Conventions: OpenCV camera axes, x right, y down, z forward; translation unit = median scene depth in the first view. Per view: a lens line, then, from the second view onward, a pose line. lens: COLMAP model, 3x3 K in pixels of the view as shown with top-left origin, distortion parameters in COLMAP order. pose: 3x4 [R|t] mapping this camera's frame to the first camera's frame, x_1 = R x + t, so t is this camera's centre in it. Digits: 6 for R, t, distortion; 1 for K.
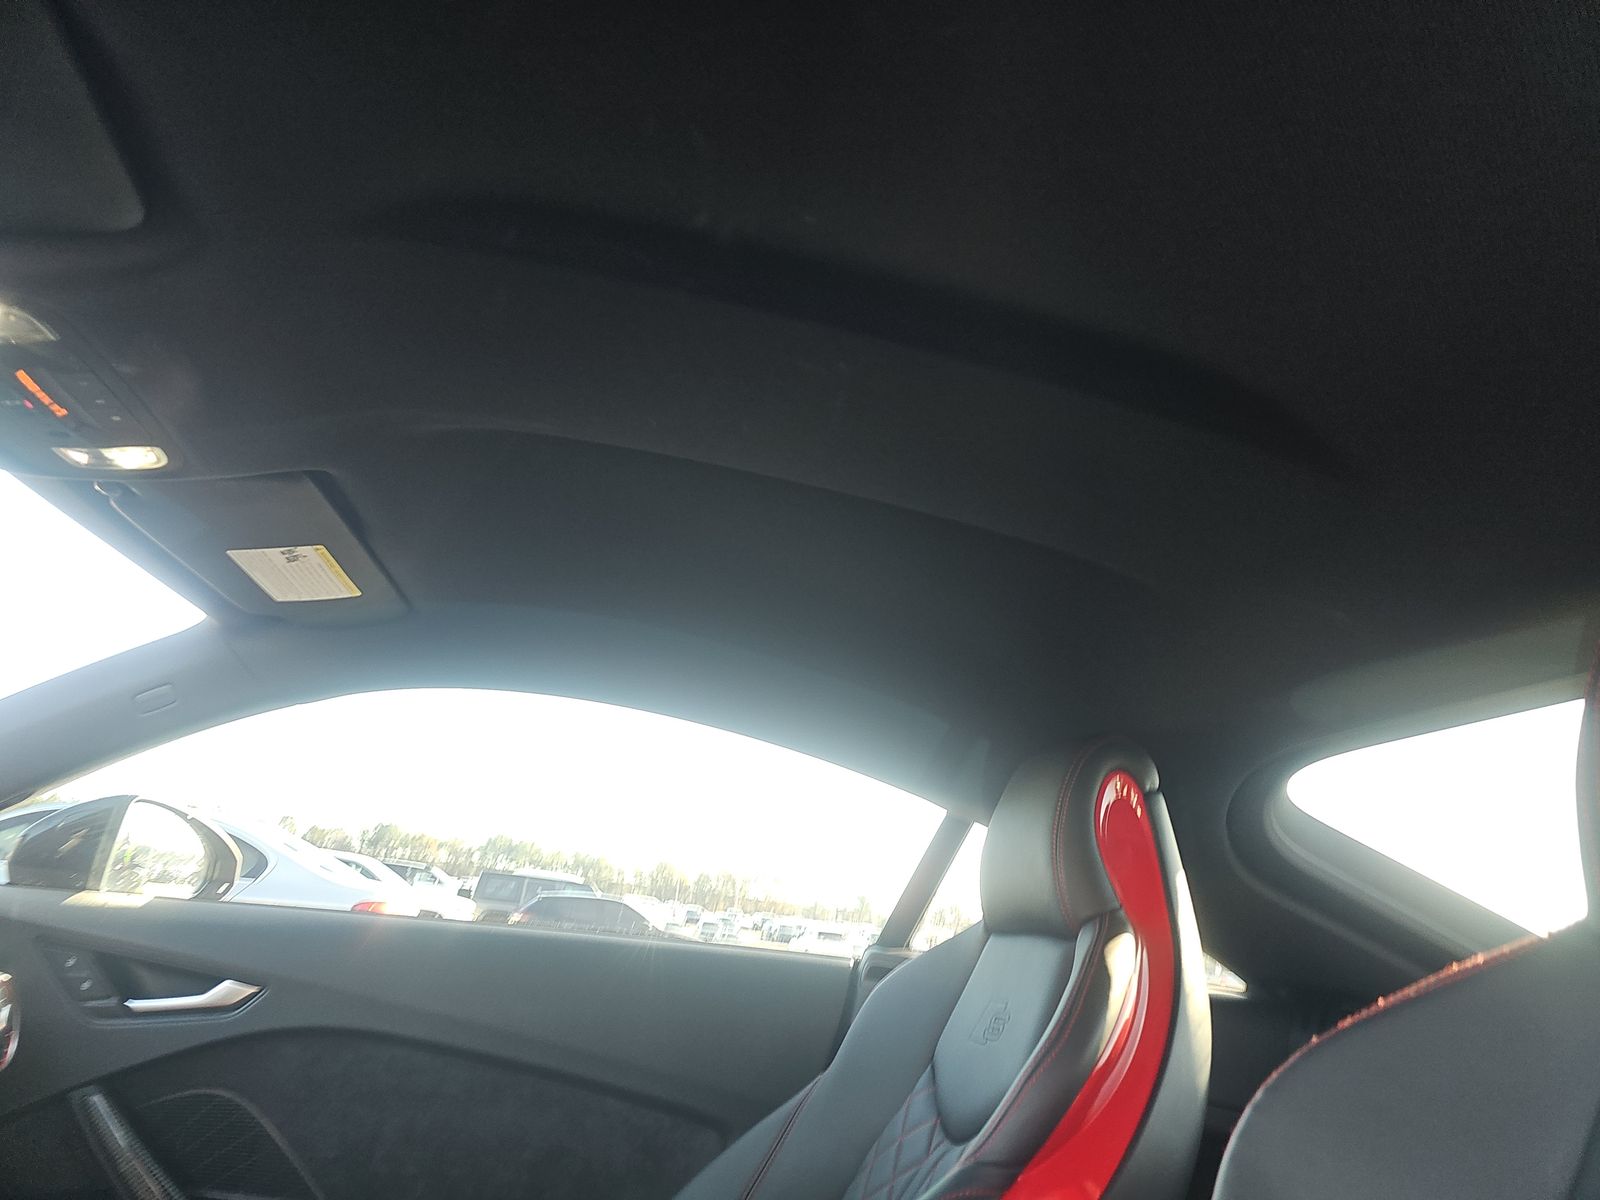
lens RADIAL K [[1061.4, 0, 770.3], [0, 1061.4, 593.7], [0, 0, 1]] dist [0.002334, 0.002289]
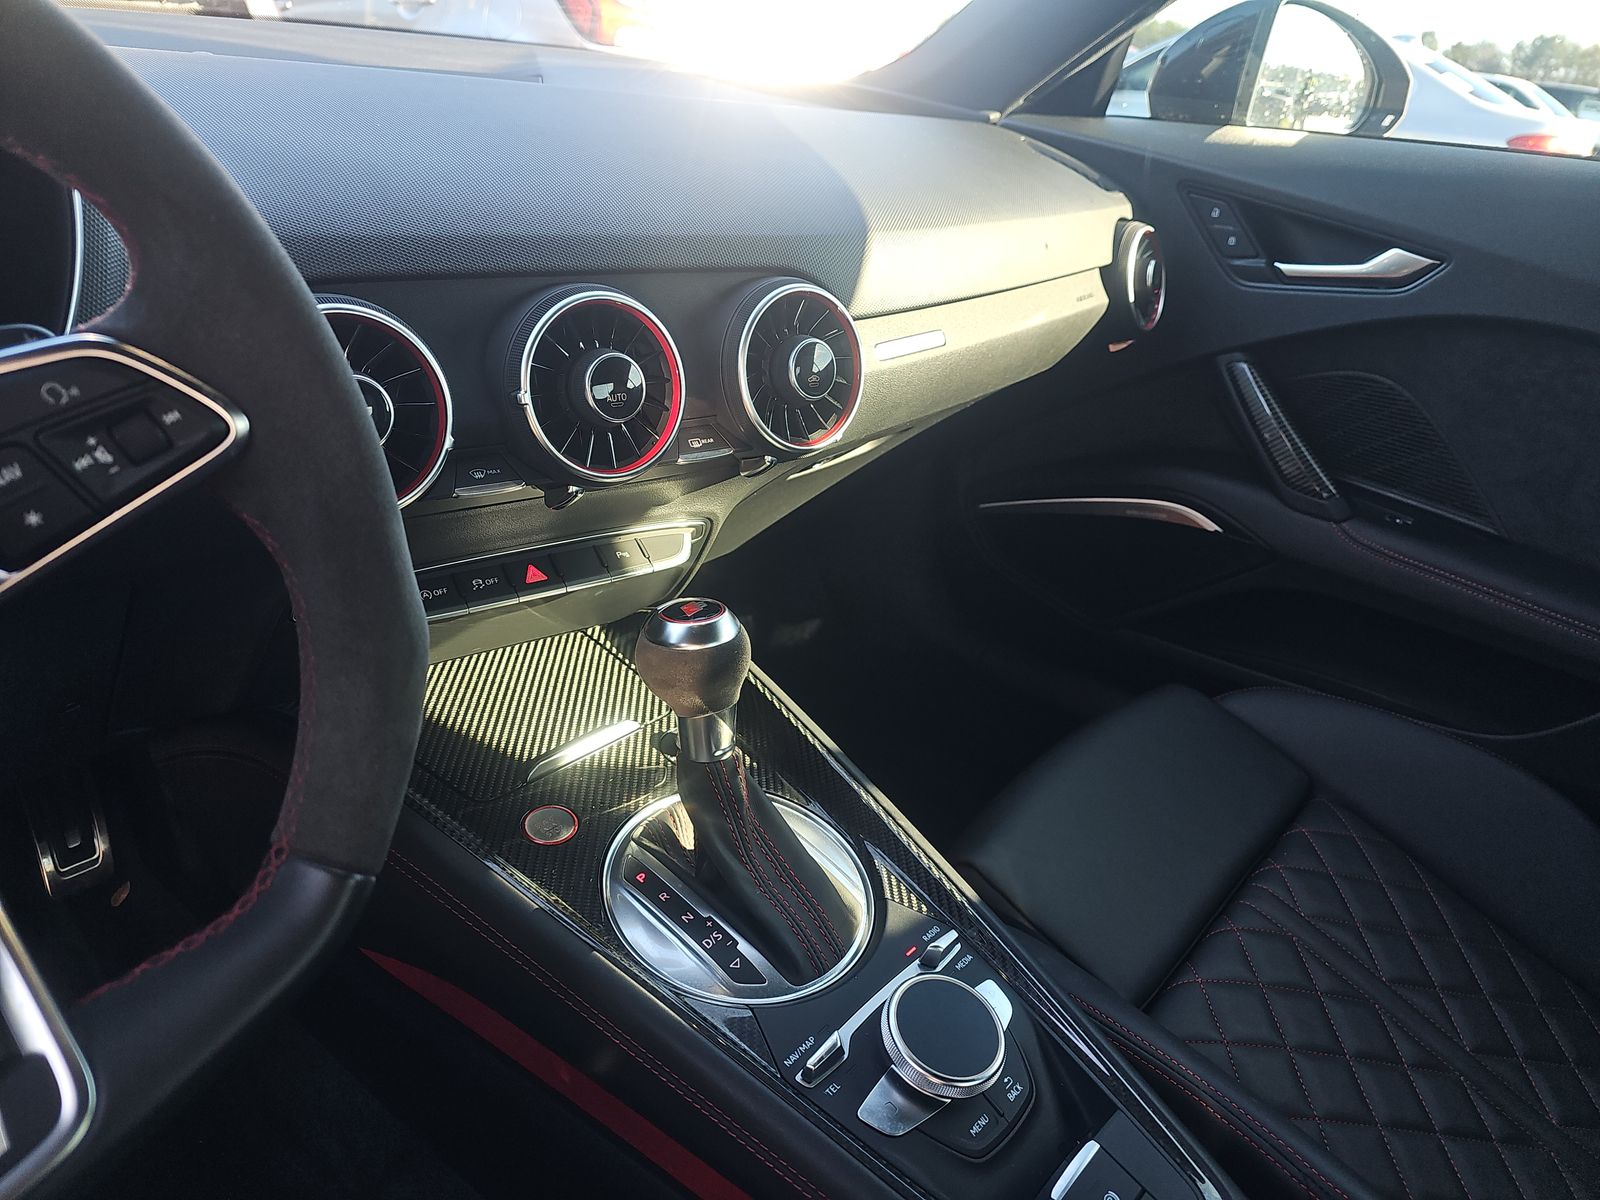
lens RADIAL K [[1050.6, 0, 796.7], [0, 1050.6, 612.1], [0, 0, 1]] dist [-0.002916, -0.023616]
pose [[0.620241, 0.320065, -0.716142, -0.125416], [0.226185, 0.801214, 0.553982, 0.046882], [0.751094, -0.505583, 0.424552, 0.176102]]
